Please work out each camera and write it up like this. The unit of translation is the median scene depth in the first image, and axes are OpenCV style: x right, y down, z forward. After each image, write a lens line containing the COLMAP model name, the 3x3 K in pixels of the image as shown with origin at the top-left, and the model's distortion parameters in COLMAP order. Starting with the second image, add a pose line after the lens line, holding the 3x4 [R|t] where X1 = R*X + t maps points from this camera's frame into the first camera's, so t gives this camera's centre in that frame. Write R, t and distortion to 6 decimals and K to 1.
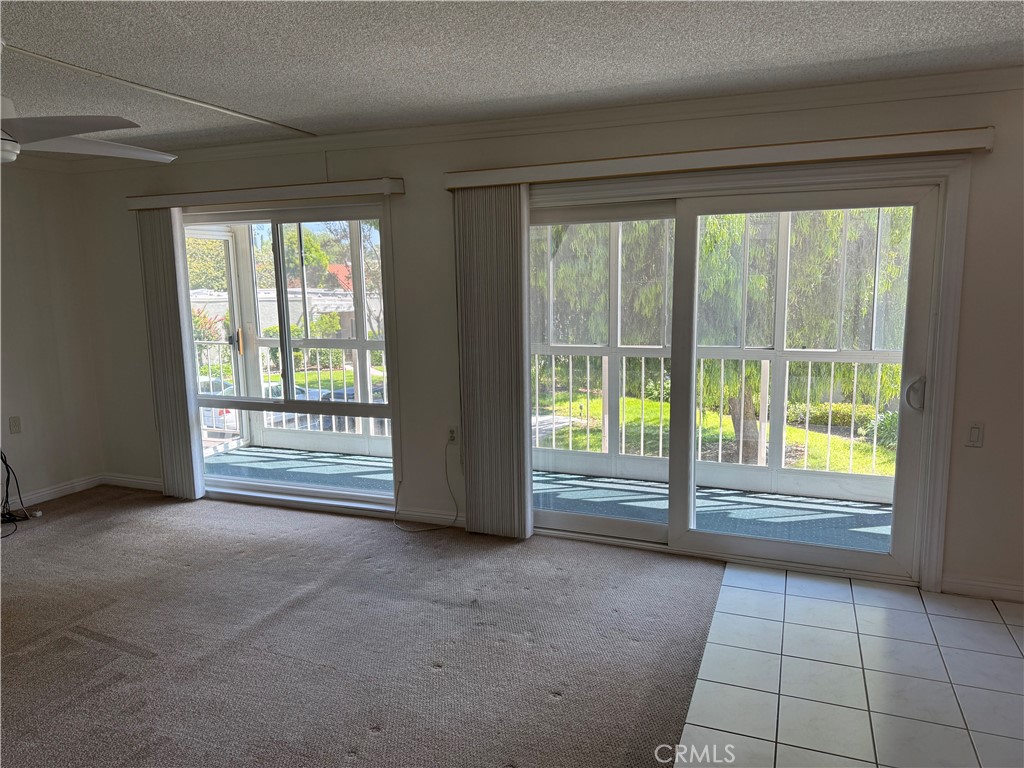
lens RADIAL K [[707.6, 0, 512.0], [0, 707.6, 384.0], [0, 0, 1]] dist [-0.005367, -0.009534]
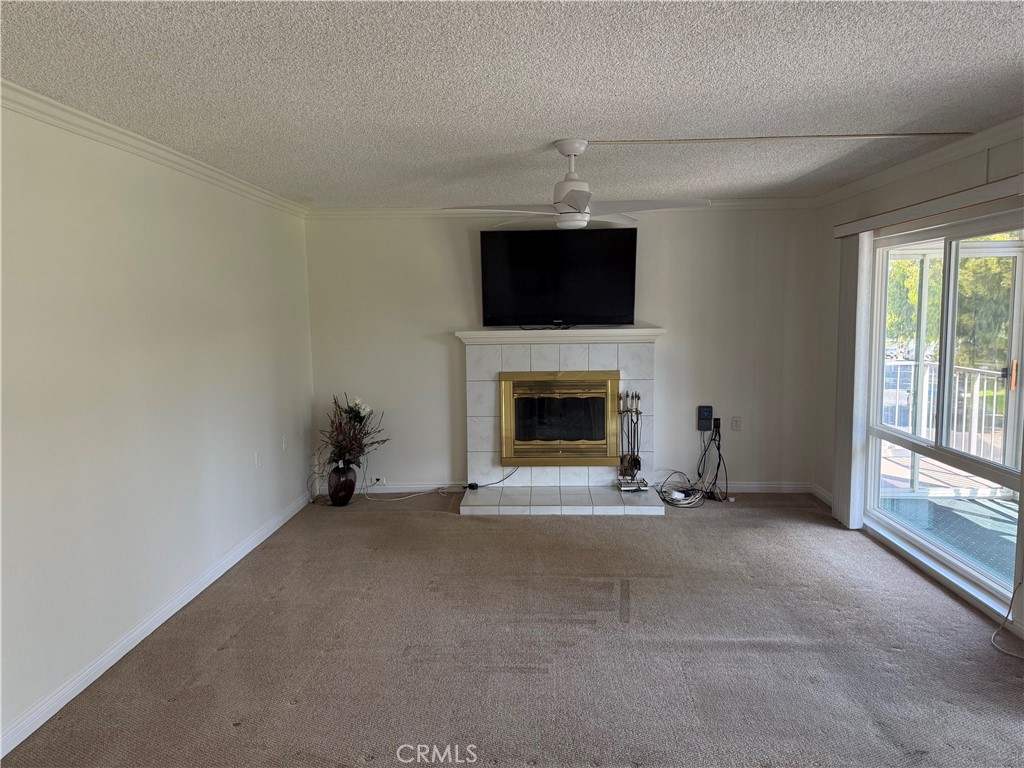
lens RADIAL K [[707.6, 0, 512.0], [0, 707.6, 384.0], [0, 0, 1]] dist [-0.005367, -0.009534]
pose [[0.330530, 0.108151, -0.937578, 0.445198], [-0.130497, 0.989108, 0.068090, -0.061677], [0.934730, 0.099846, 0.341043, 0.322538]]
